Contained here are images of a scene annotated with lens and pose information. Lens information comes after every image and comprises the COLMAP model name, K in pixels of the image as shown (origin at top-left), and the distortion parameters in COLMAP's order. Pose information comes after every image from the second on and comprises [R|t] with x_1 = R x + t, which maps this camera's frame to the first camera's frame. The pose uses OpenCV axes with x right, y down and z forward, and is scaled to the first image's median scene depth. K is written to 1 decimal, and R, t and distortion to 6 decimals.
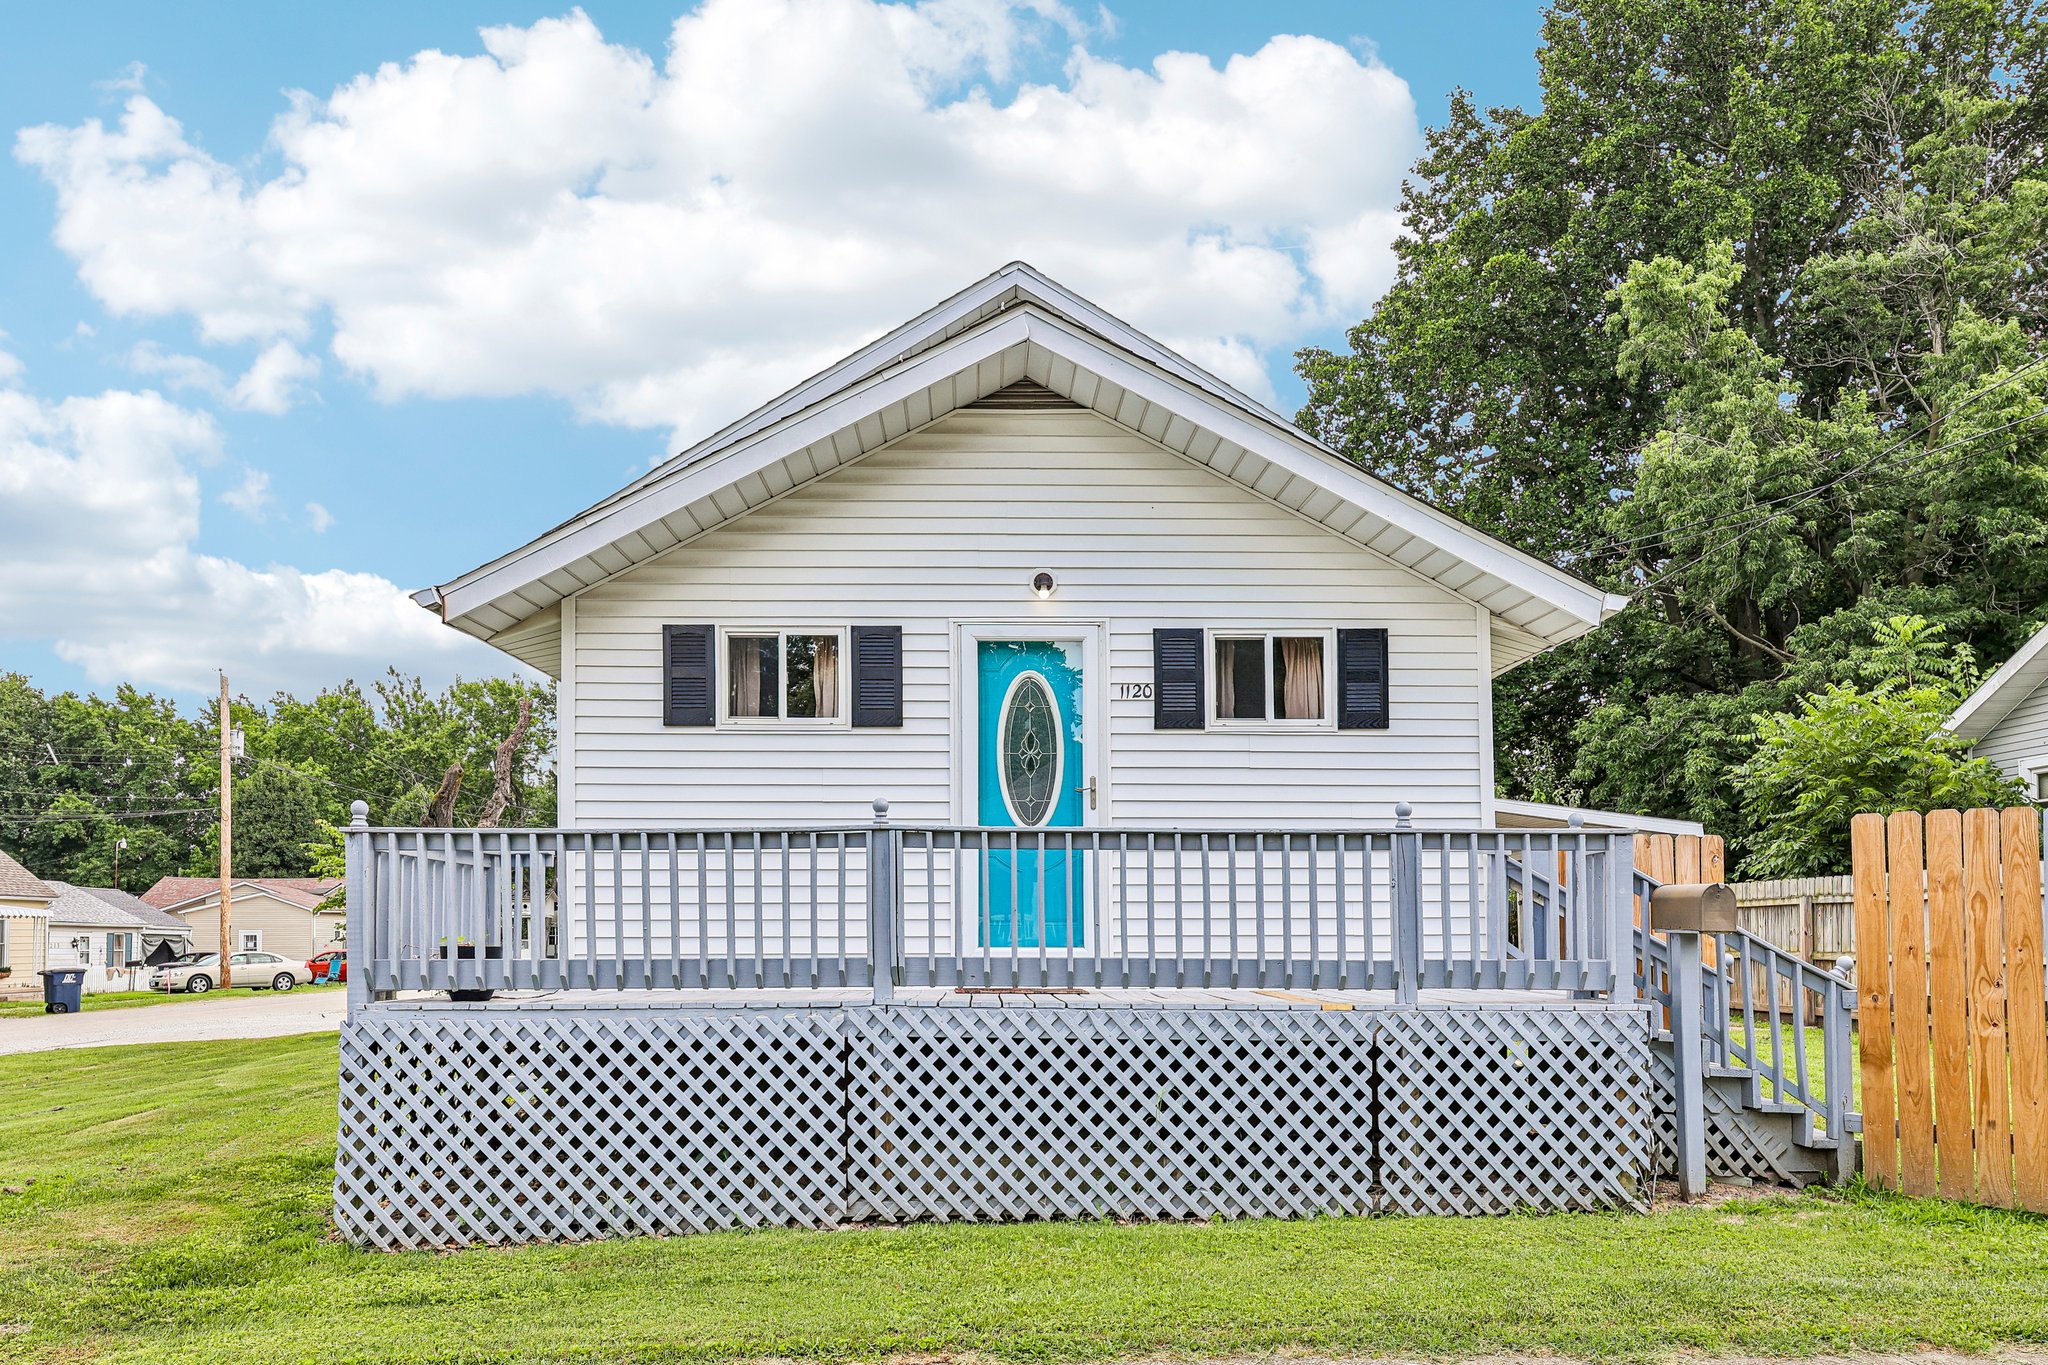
lens RADIAL K [[1384.4, 0, 1031.2], [0, 1384.4, 779.8], [0, 0, 1]] dist [0.014106, 0.006359]
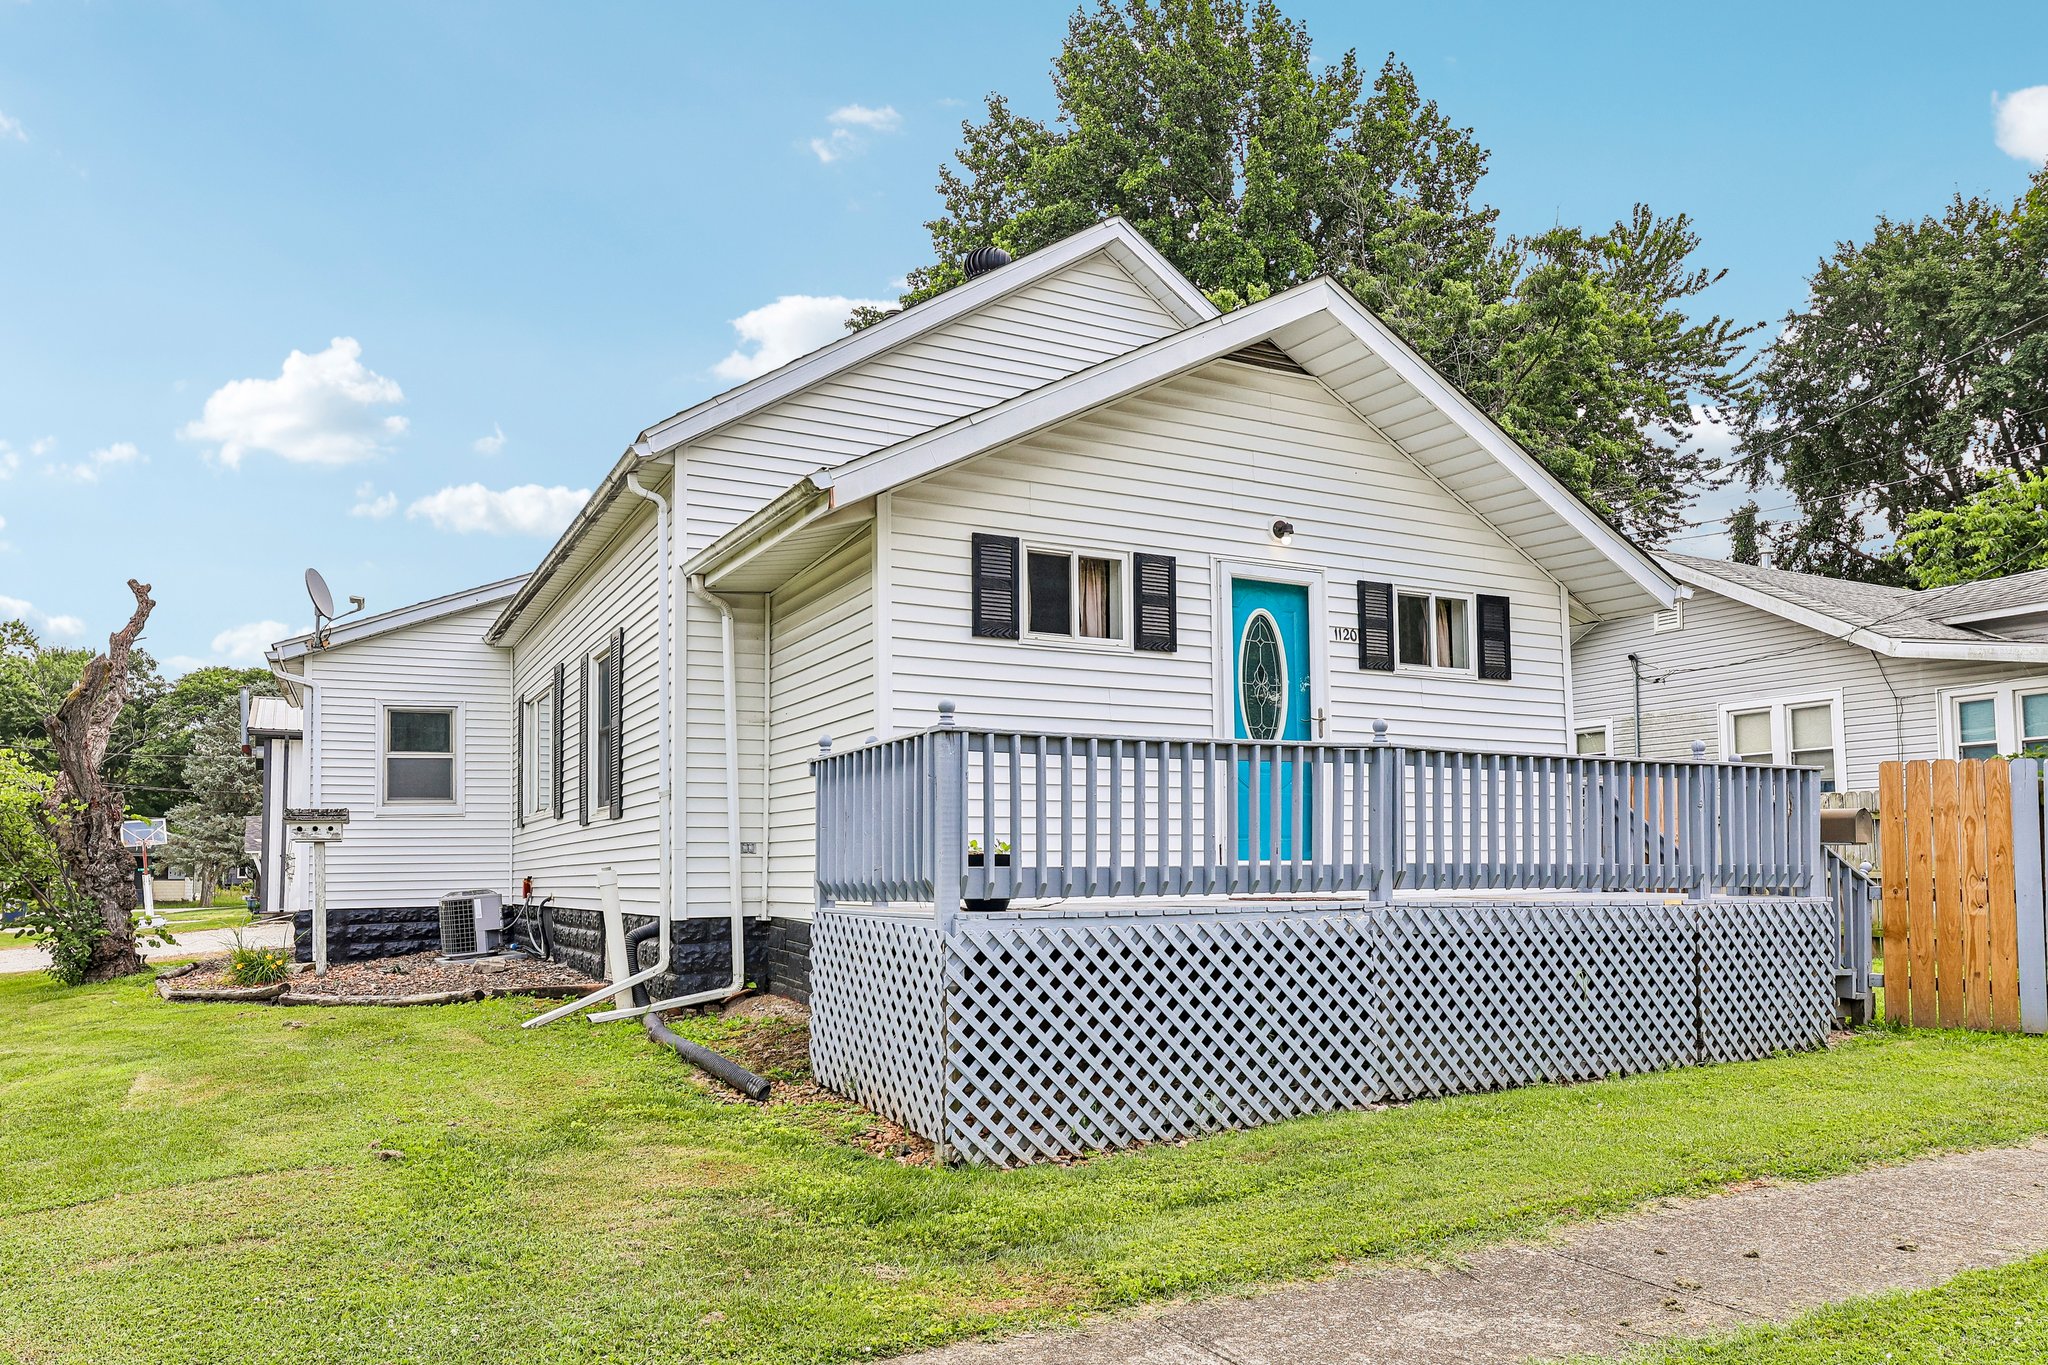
lens RADIAL K [[1353.3, 0, 1010.6], [0, 1353.3, 750.6], [0, 0, 1]] dist [0.019465, -0.000152]
pose [[0.897469, 0.034197, 0.439750, -0.673180], [-0.043082, 0.999019, 0.010236, 0.031980], [-0.438969, -0.028131, 0.898062, 0.128024]]
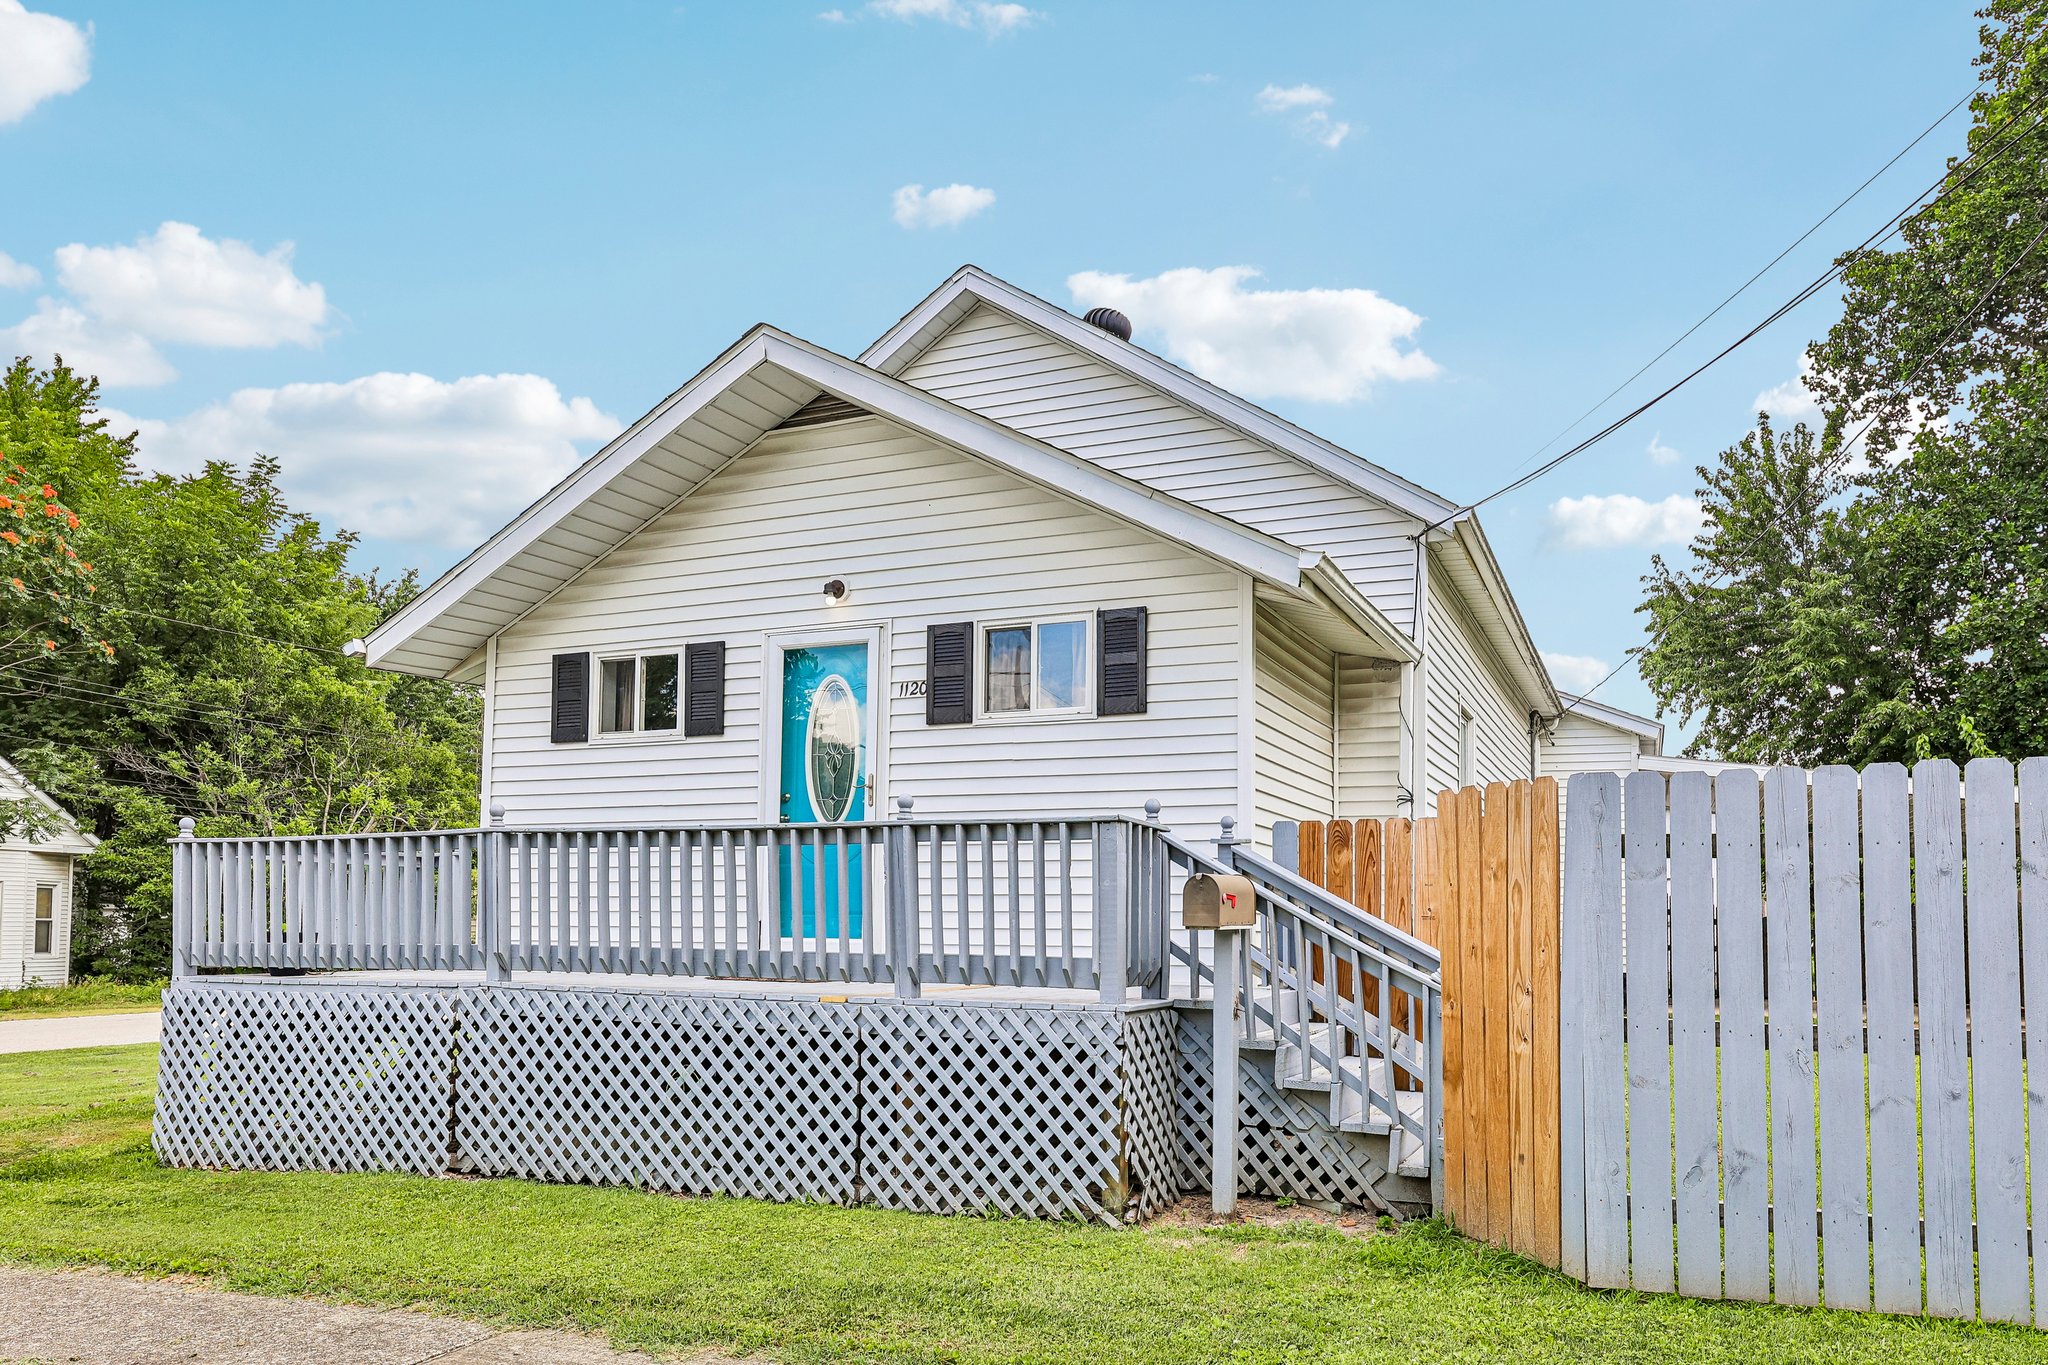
lens RADIAL K [[1438.7, 0, 1160.3], [0, 1438.7, 799.5], [0, 0, 1]] dist [-0.050895, 0.067713]
pose [[0.924823, -0.027428, -0.379407, 0.657225], [0.034062, 0.999362, 0.010784, 0.011838], [0.378869, -0.022897, 0.925167, 0.100585]]
